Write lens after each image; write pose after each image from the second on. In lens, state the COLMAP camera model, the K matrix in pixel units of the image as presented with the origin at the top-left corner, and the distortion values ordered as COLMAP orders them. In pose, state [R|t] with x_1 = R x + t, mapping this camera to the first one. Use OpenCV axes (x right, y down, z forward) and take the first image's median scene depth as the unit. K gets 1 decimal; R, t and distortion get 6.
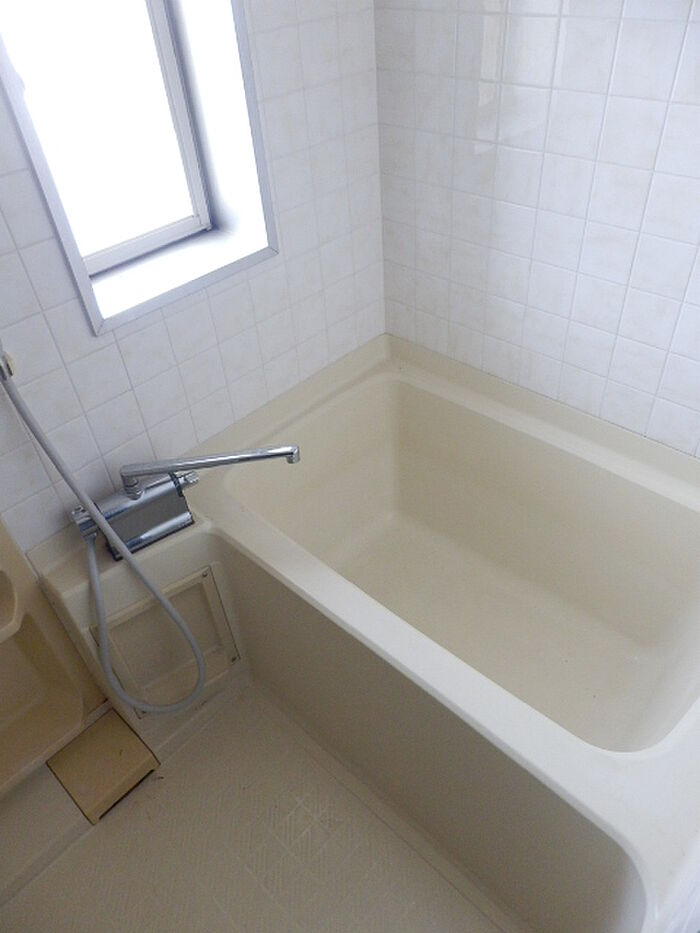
lens RADIAL K [[668.1, 0, 350.0], [0, 668.1, 466.5], [0, 0, 1]] dist [0.008946, 0.001315]
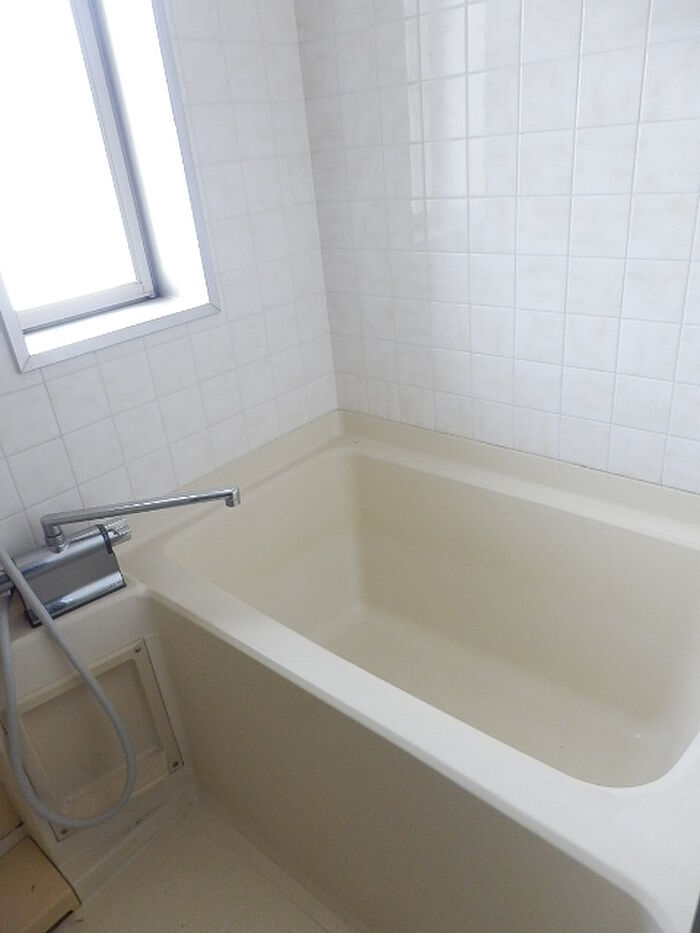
lens RADIAL K [[674.2, 0, 350.0], [0, 674.2, 466.5], [0, 0, 1]] dist [-0.010327, 0.007689]
pose [[0.998475, -0.046002, 0.030532, 0.046586], [0.052198, 0.966727, -0.250427, 0.171017], [-0.017996, 0.251638, 0.967654, 0.079603]]
